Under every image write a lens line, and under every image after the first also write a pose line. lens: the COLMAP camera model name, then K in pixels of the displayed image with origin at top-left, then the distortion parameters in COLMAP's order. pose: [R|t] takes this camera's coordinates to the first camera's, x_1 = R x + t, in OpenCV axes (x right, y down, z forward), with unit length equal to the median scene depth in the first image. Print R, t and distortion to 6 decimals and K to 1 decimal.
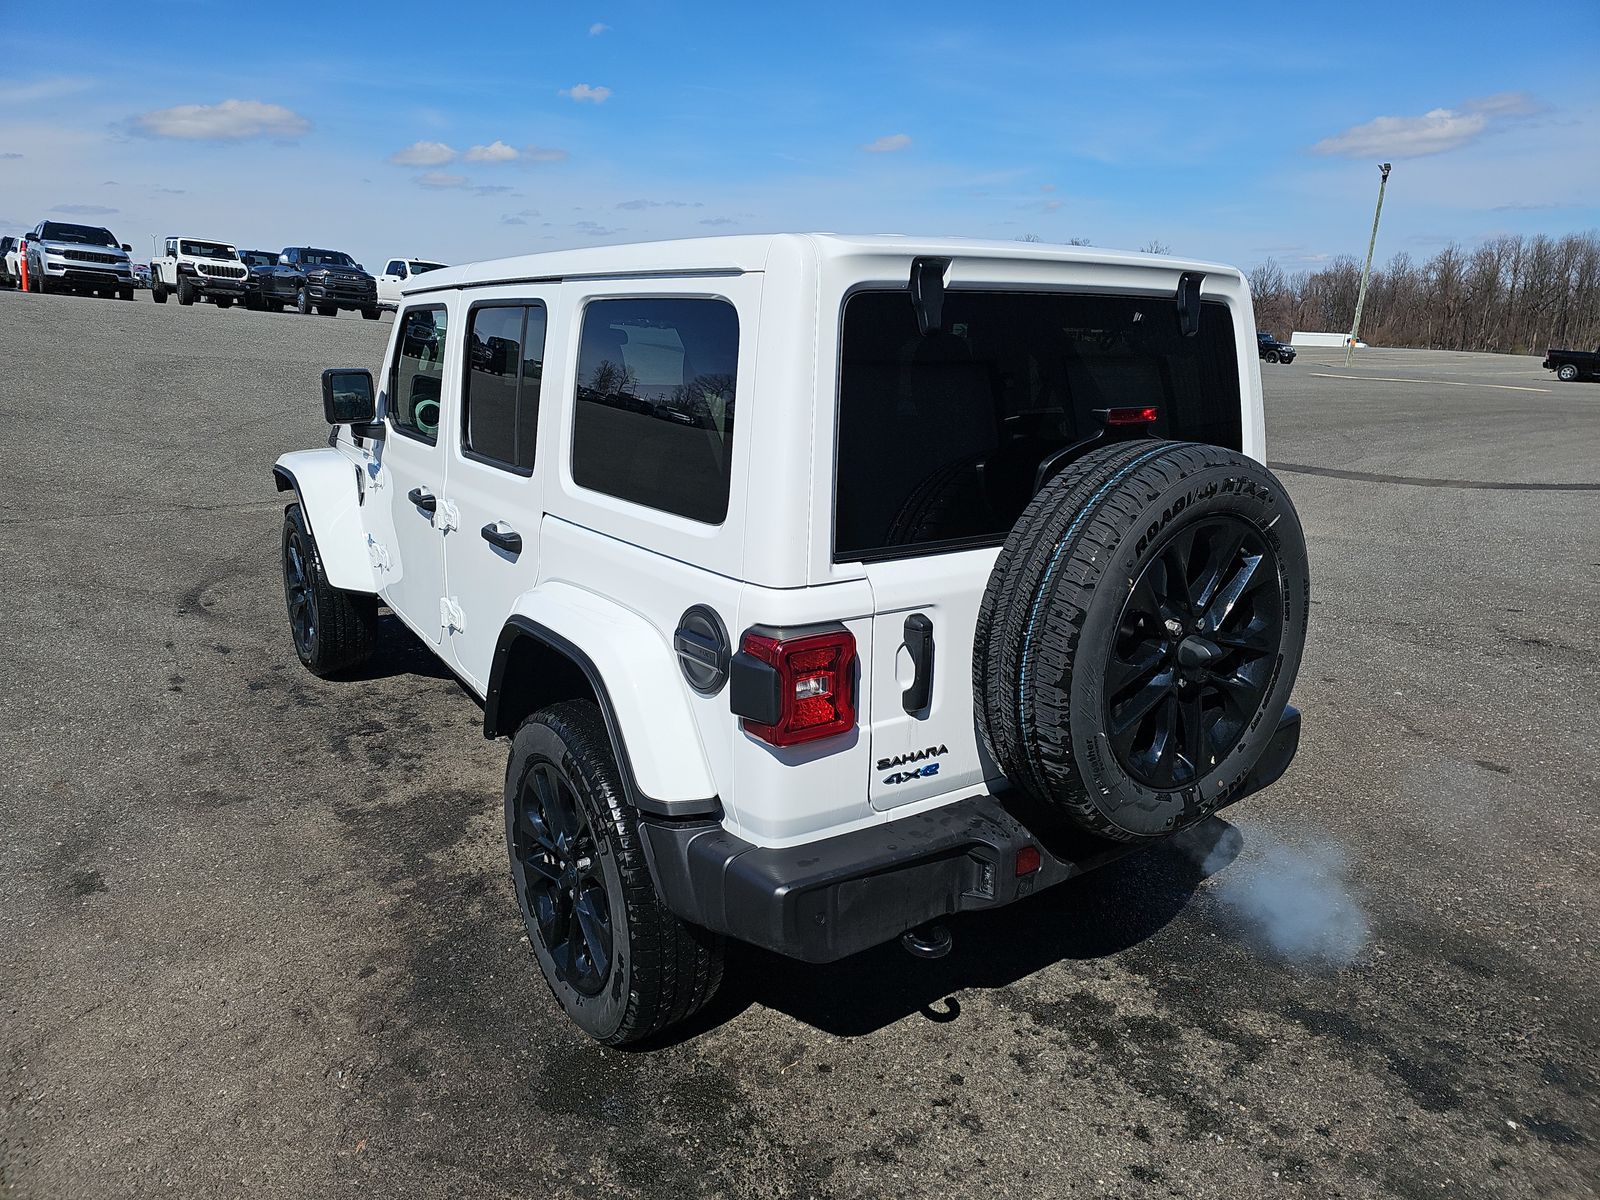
lens RADIAL K [[1070.2, 0, 800.0], [0, 1070.2, 600.0], [0, 0, 1]] dist [0.057024, -0.050619]
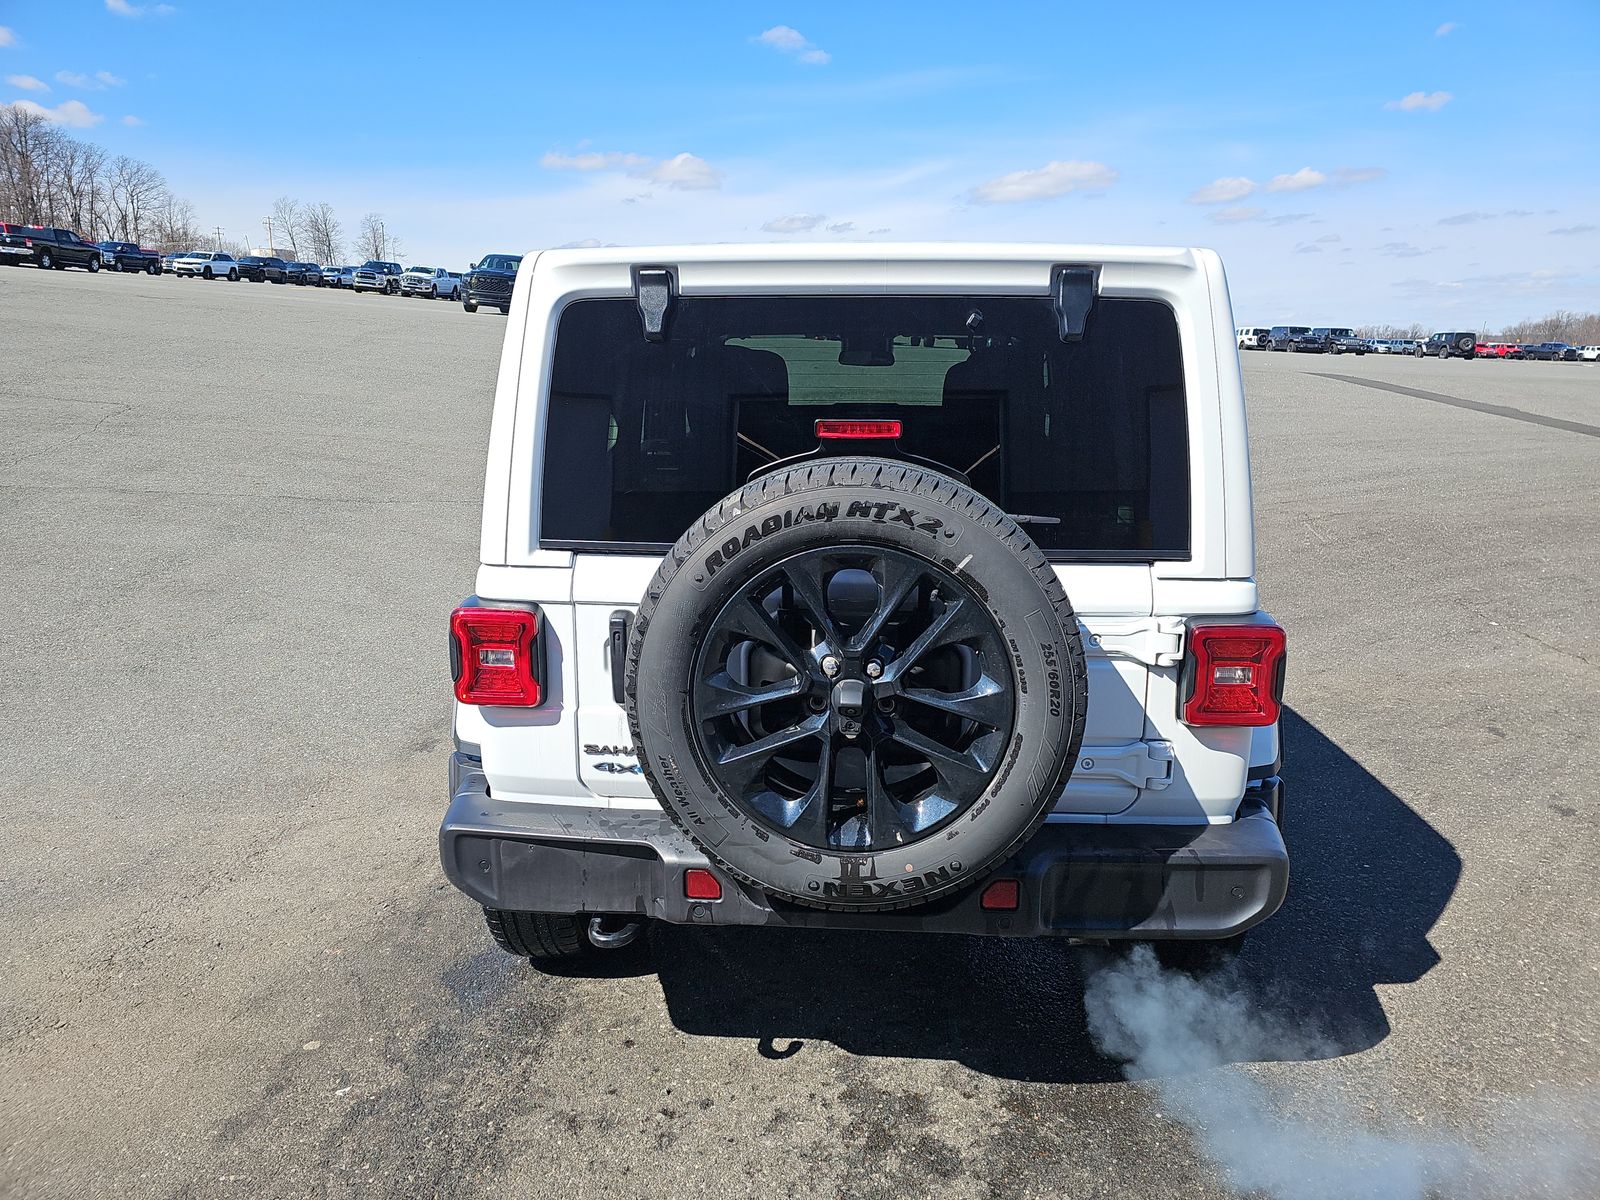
lens RADIAL K [[1070.2, 0, 800.0], [0, 1070.2, 600.0], [0, 0, 1]] dist [0.057024, -0.050619]
pose [[0.767770, 0.129143, -0.627576, 0.678949], [-0.148993, 0.988612, 0.021161, -0.034085], [0.623162, 0.077258, 0.778268, 0.230753]]
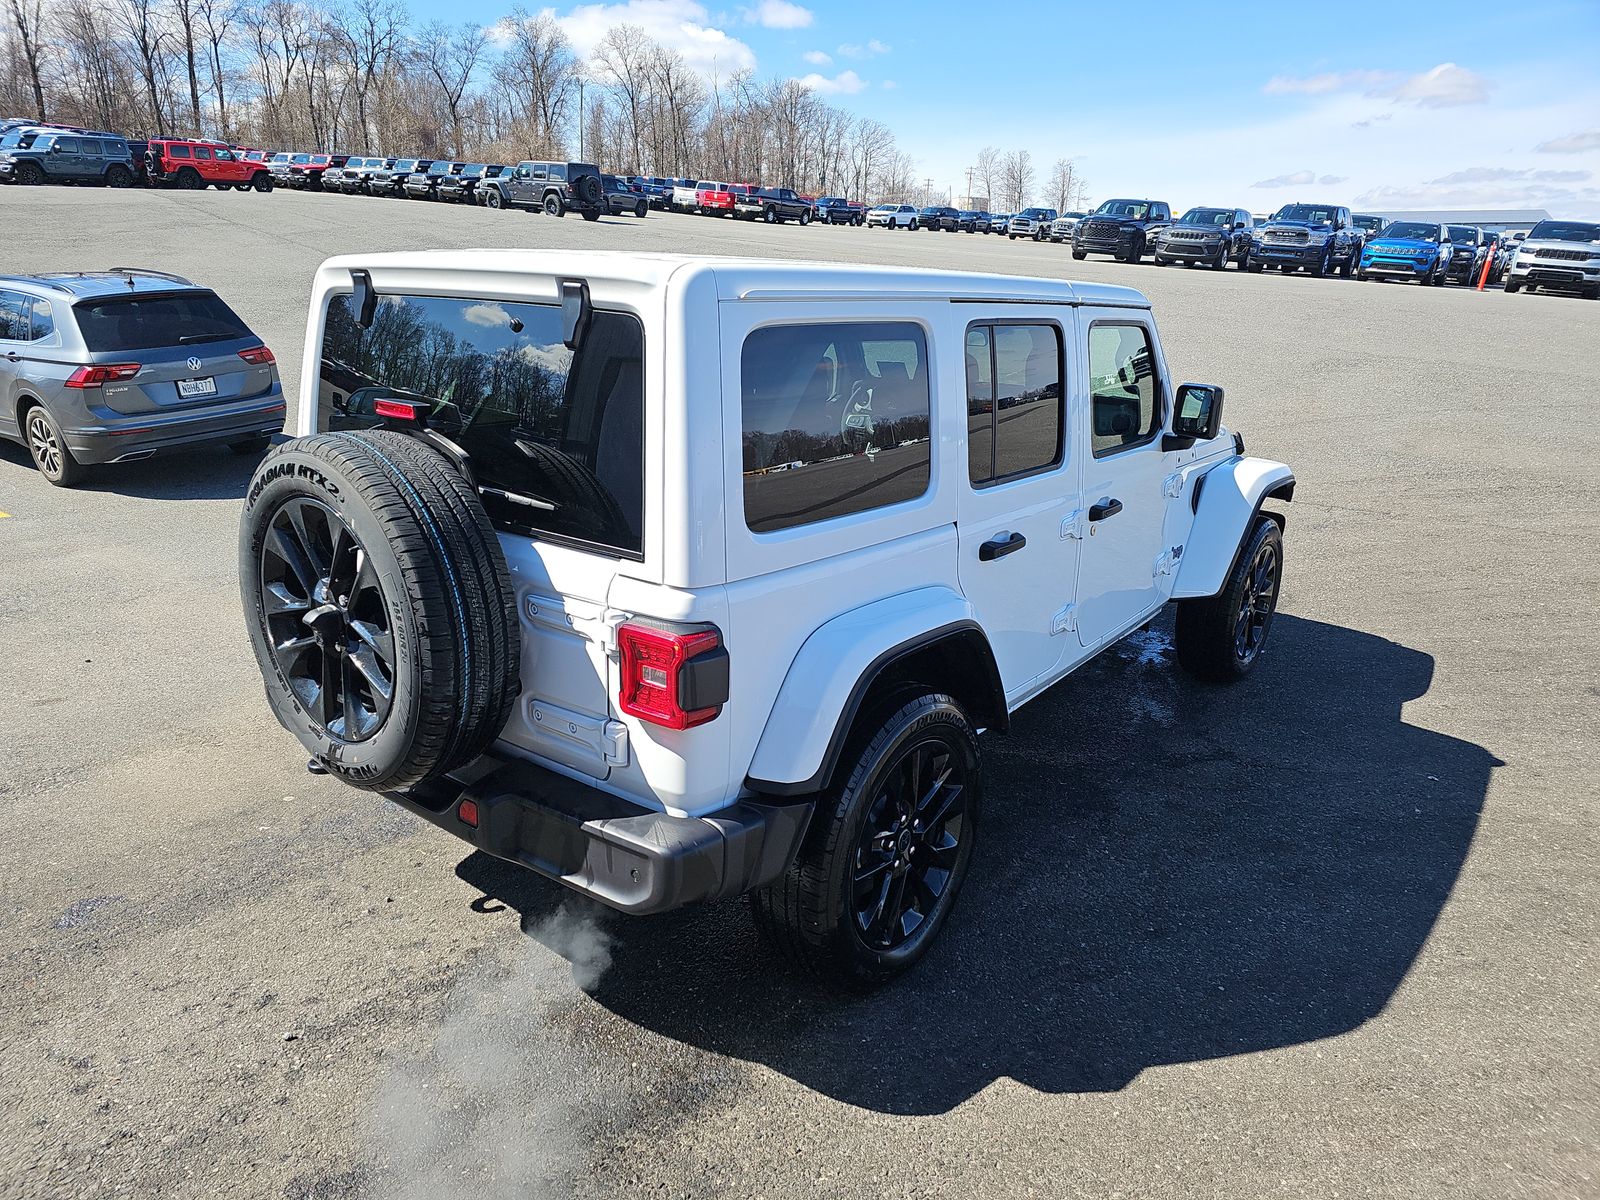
lens RADIAL K [[1090.0, 0, 800.0], [0, 1090.0, 600.0], [0, 0, 1]] dist [0.056077, -0.054958]
pose [[0.251171, 0.257265, -0.933128, 1.204729], [-0.259606, 0.946617, 0.191105, -0.243852], [0.932479, 0.194246, 0.304550, 0.855367]]
